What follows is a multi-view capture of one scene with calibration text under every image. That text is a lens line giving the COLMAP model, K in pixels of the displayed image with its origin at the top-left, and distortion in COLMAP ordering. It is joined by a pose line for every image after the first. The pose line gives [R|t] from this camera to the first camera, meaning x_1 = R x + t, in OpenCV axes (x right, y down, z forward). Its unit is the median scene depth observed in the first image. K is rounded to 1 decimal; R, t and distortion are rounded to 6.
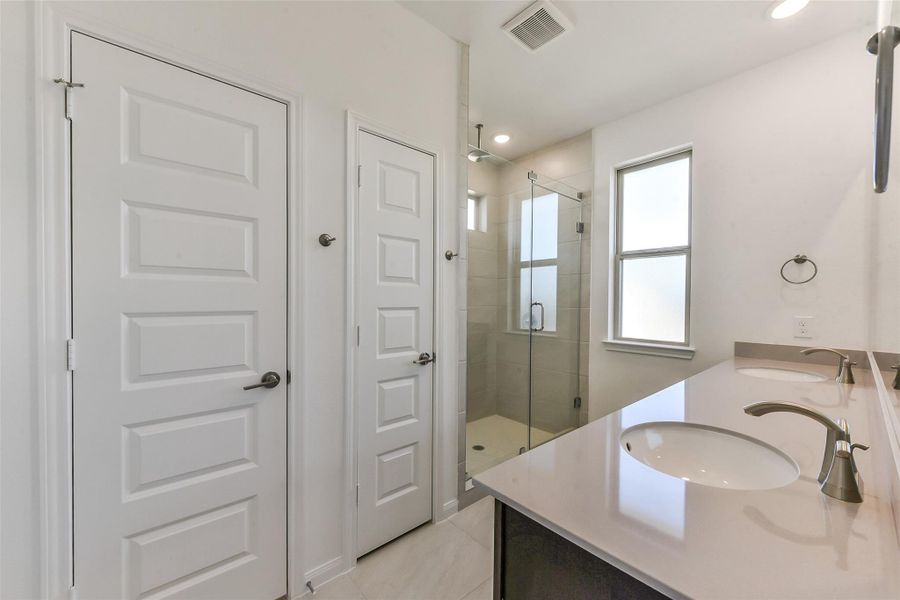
lens RADIAL K [[367.1, 0, 450.0], [0, 367.1, 300.0], [0, 0, 1]] dist [0.000911, 0.000146]
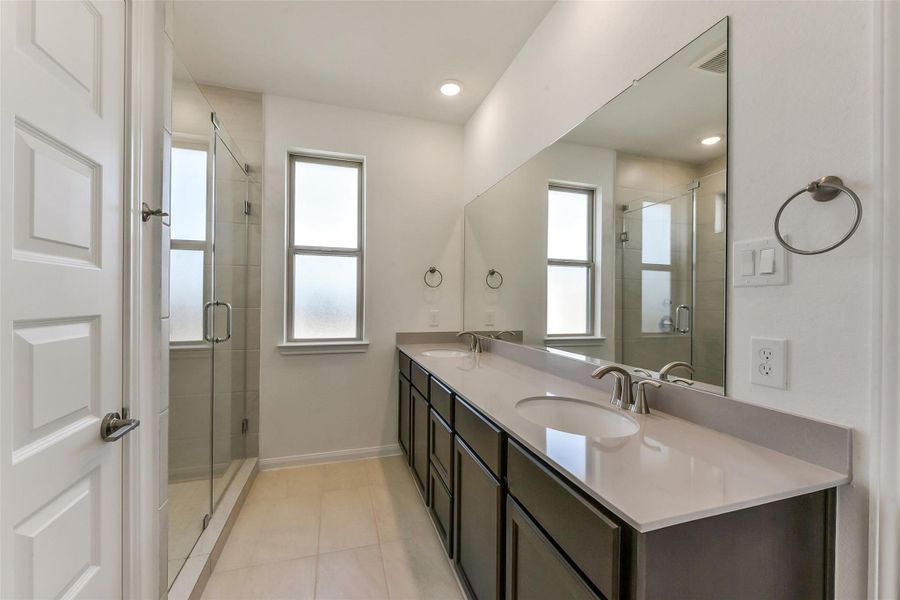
lens RADIAL K [[367.1, 0, 450.0], [0, 367.1, 300.0], [0, 0, 1]] dist [0.000911, 0.000146]
pose [[0.364427, -0.003594, 0.931225, -0.271763], [-0.005385, 0.999968, 0.005967, -0.003483], [-0.931216, -0.007189, 0.364396, 0.342498]]
